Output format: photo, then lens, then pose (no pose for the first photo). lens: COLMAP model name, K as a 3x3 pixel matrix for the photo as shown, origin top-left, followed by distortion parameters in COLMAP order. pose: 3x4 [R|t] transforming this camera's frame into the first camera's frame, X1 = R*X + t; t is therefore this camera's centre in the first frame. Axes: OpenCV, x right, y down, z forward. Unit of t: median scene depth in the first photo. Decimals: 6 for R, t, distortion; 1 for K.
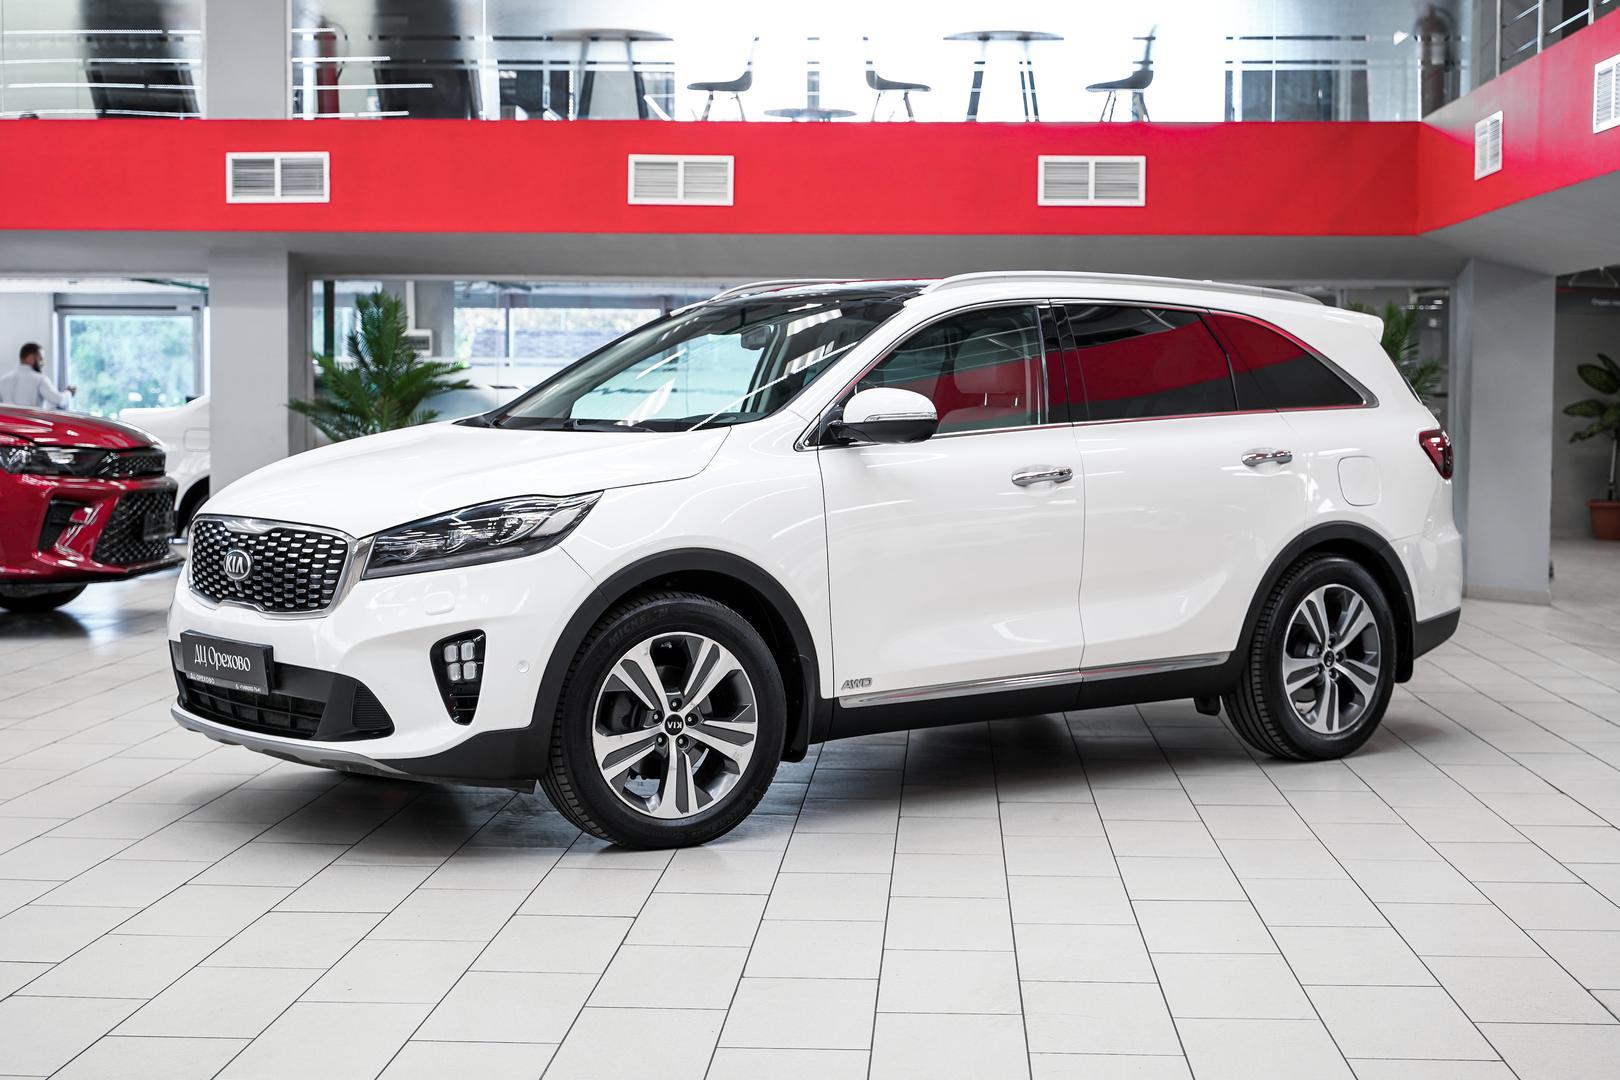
lens RADIAL K [[2487.3, 0, 810.0], [0, 2487.3, 540.0], [0, 0, 1]] dist [-0.005683, -0.030198]
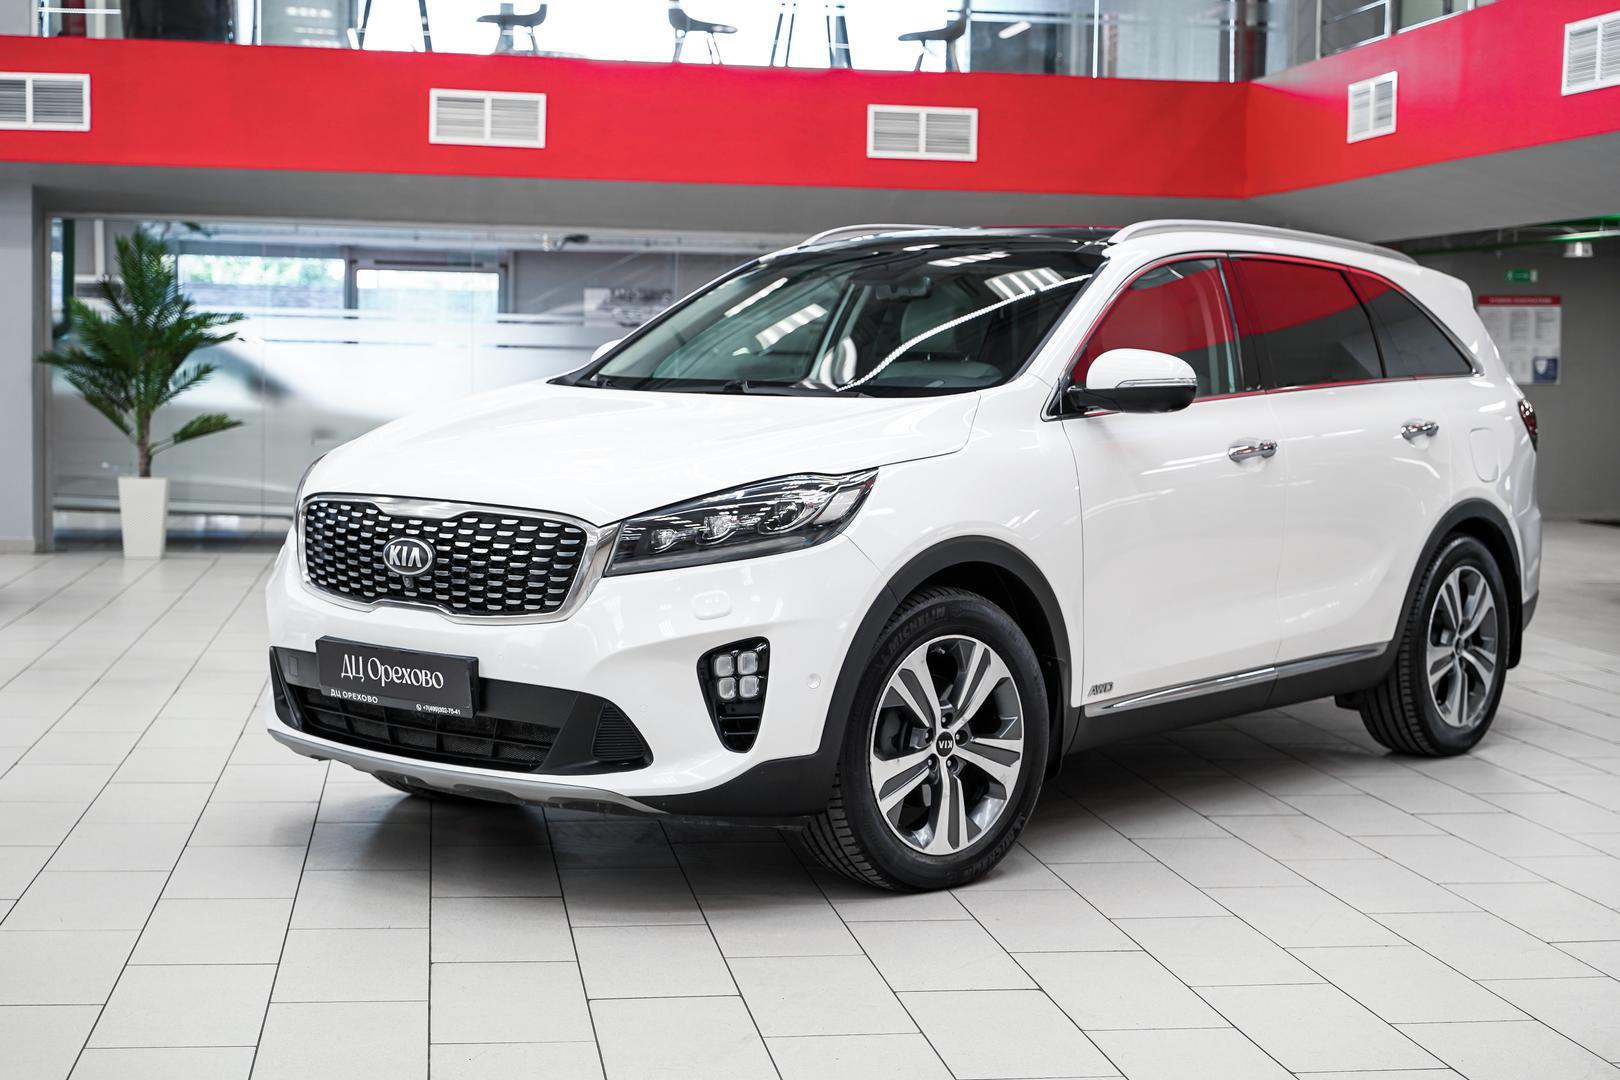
lens RADIAL K [[2435.5, 0, 810.0], [0, 2435.5, 540.0], [0, 0, 1]] dist [0.000573, -0.013933]
pose [[0.979737, -0.002565, 0.200270, -0.117059], [-0.001027, 0.999840, 0.017832, -0.004400], [-0.200284, -0.017676, 0.979578, 0.087097]]
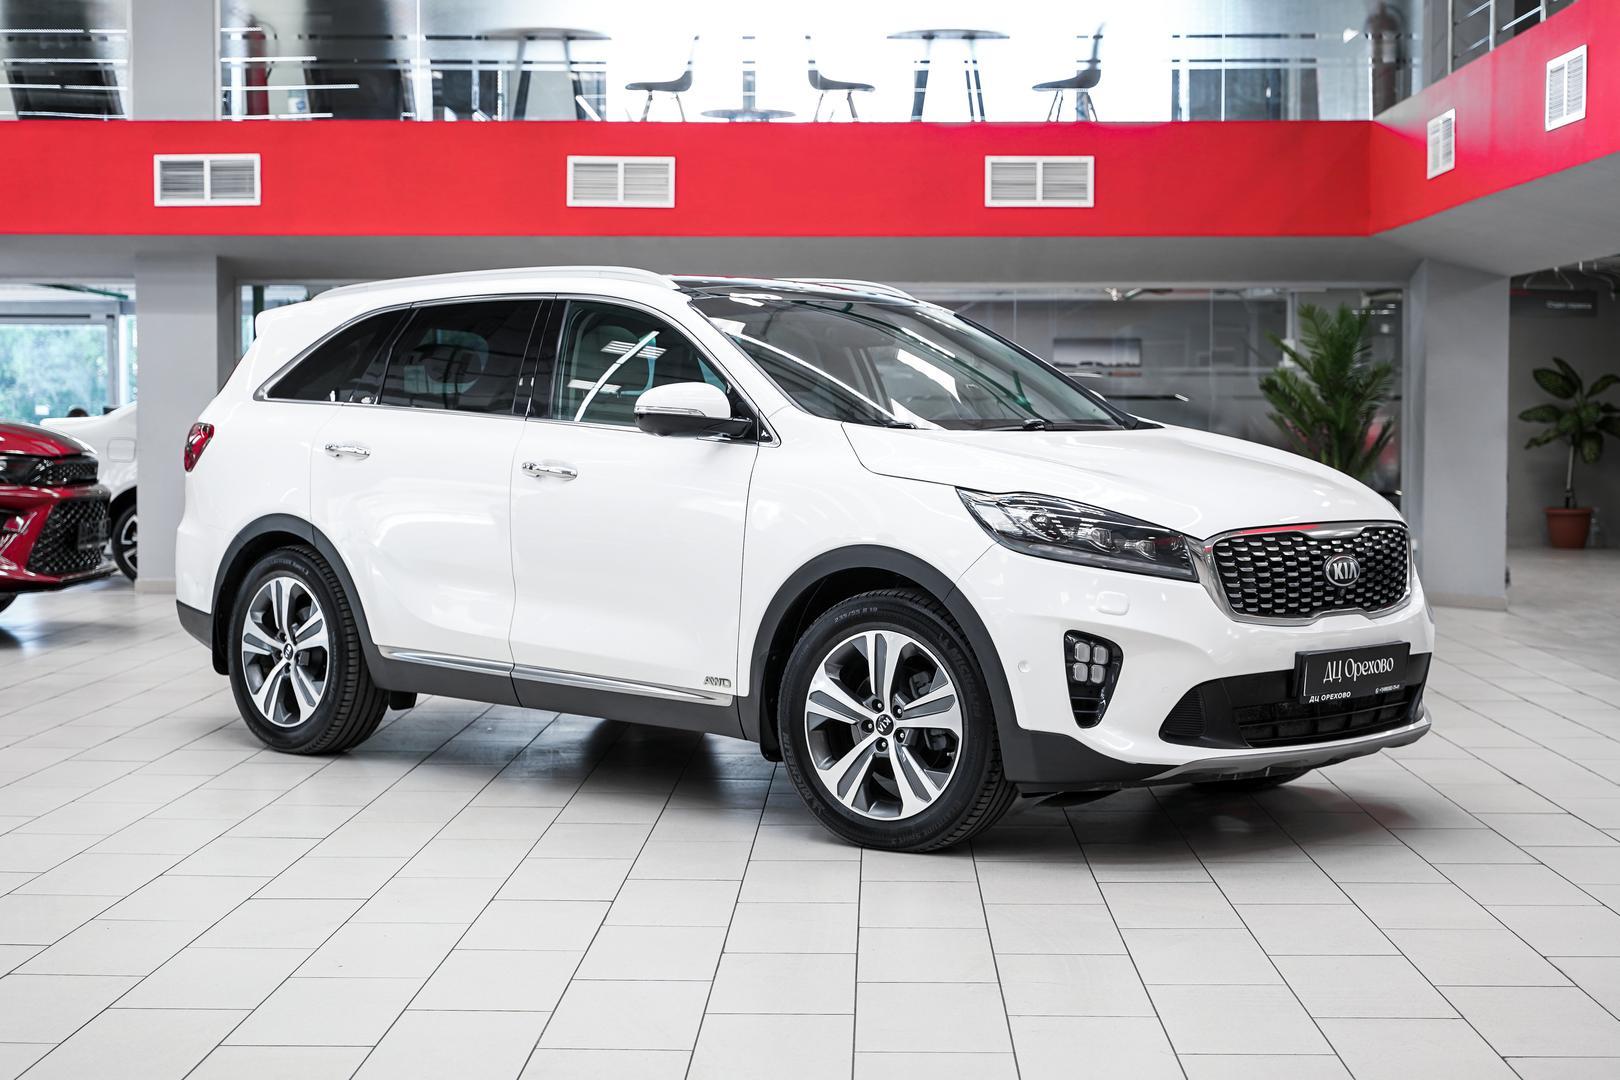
lens RADIAL K [[2616.3, 0, 784.7], [0, 2616.3, 533.9], [0, 0, 1]] dist [0.002854, -0.044497]
pose [[0.999788, -0.004879, 0.019999, -0.008731], [0.005107, 0.999922, -0.011363, 0.006126], [-0.019942, 0.011463, 0.999735, -0.030581]]
